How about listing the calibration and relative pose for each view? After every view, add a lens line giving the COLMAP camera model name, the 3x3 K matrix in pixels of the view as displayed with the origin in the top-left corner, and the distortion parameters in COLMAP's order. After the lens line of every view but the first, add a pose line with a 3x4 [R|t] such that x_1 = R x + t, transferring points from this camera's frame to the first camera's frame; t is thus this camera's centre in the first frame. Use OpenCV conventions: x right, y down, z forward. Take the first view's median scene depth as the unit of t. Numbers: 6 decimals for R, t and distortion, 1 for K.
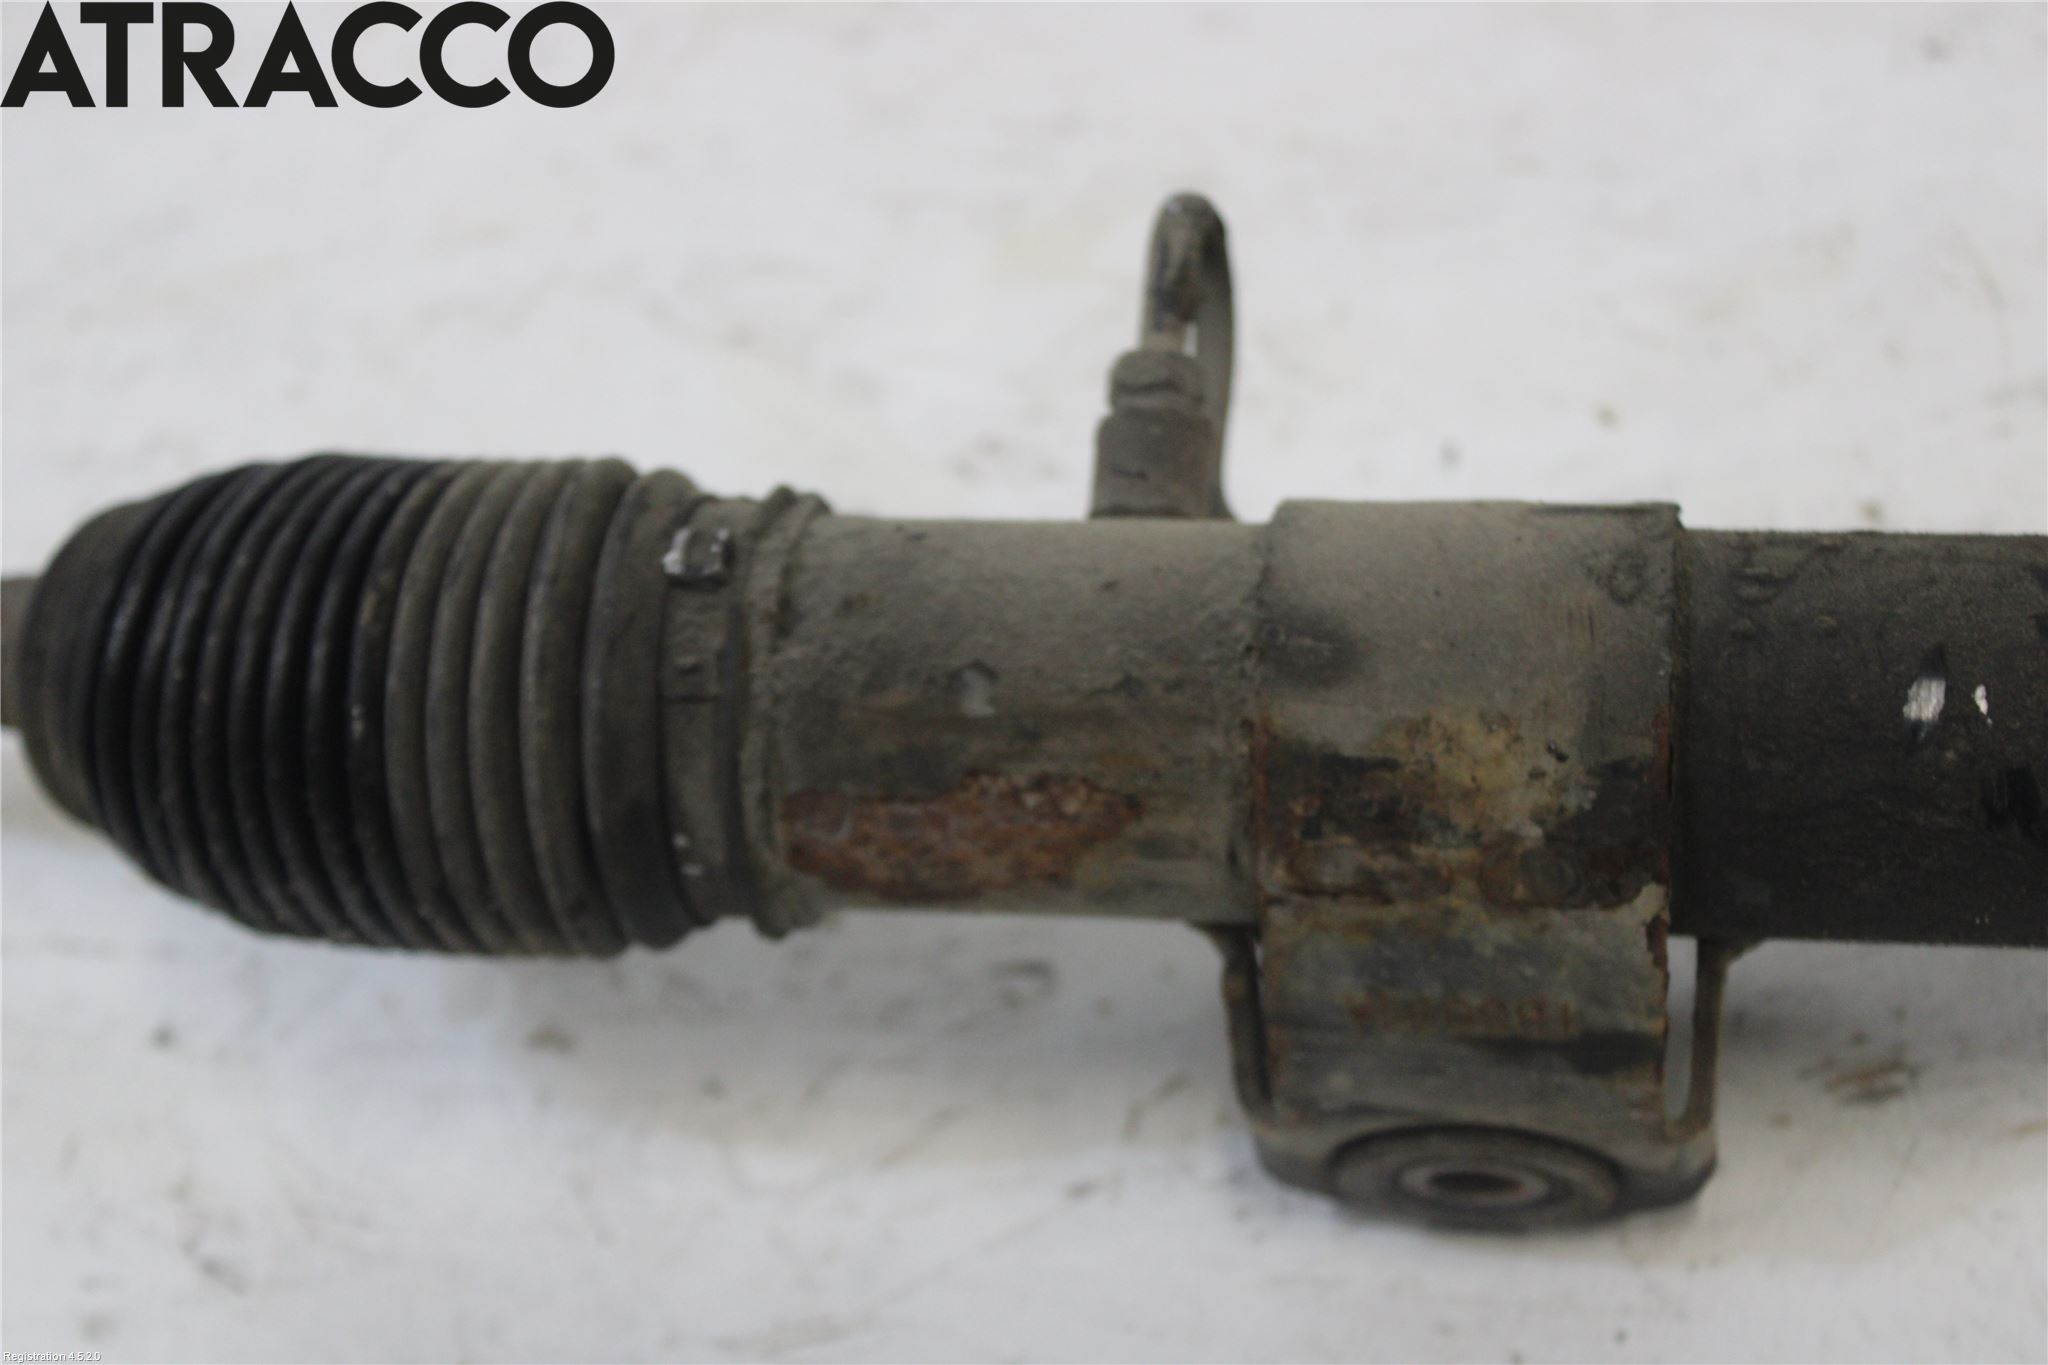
lens RADIAL K [[4250.1, 0, 1024.0], [0, 4250.1, 682.5], [0, 0, 1]] dist [0.008631, 0.134251]
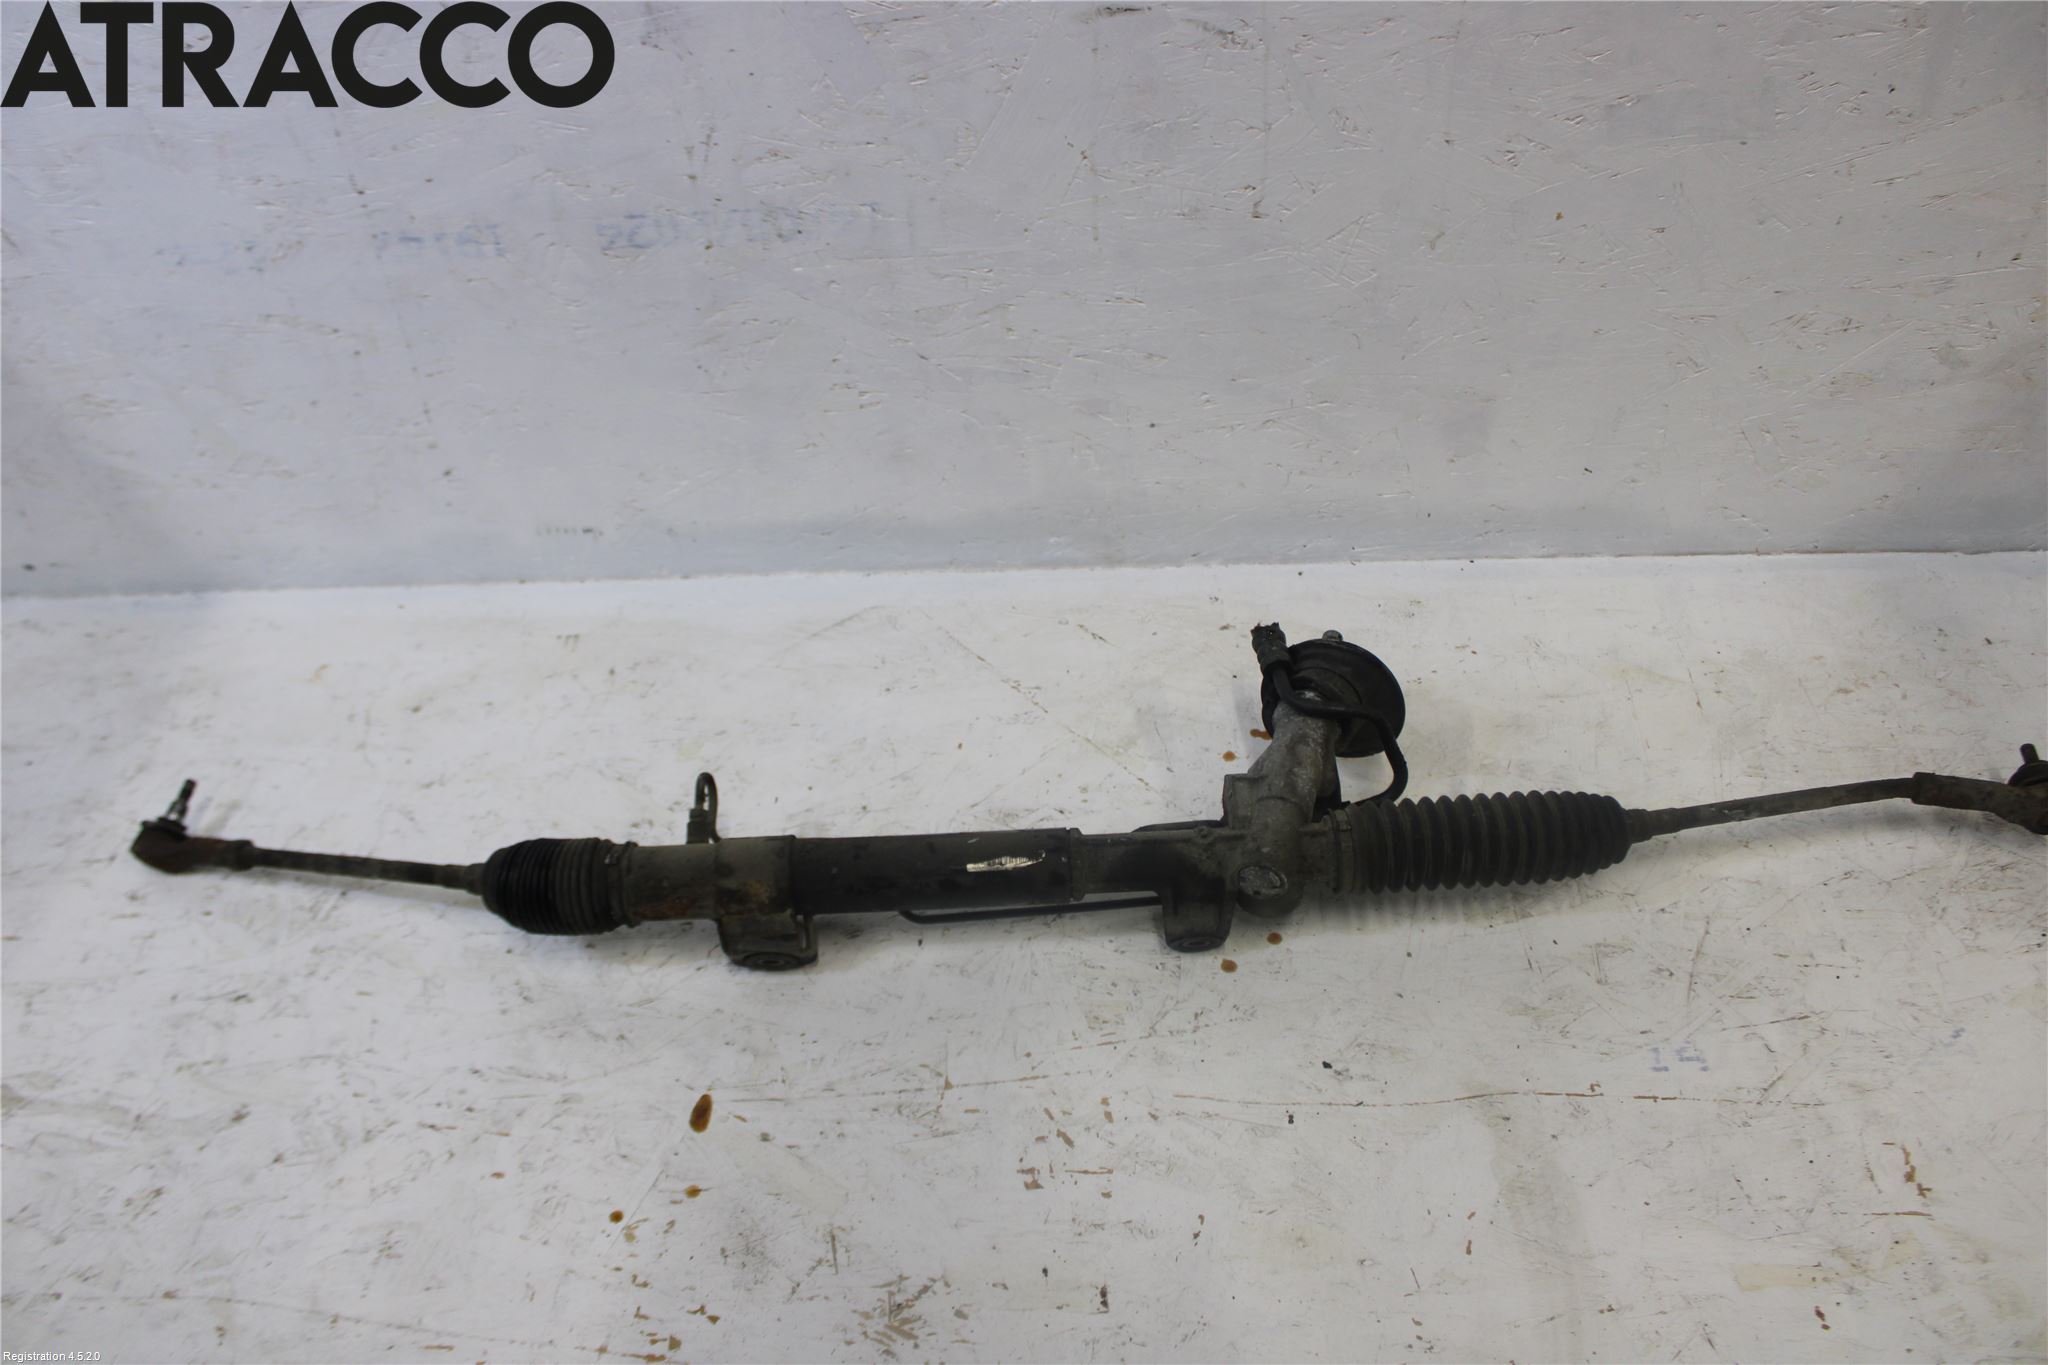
lens RADIAL K [[1715.4, 0, 1024.0], [0, 1715.4, 682.5], [0, 0, 1]] dist [-0.152488, -0.000595]
pose [[0.985743, -0.070190, 0.152918, 0.118654], [0.073325, 0.997196, -0.014948, -0.174253], [-0.151440, 0.025947, 0.988126, -1.146916]]
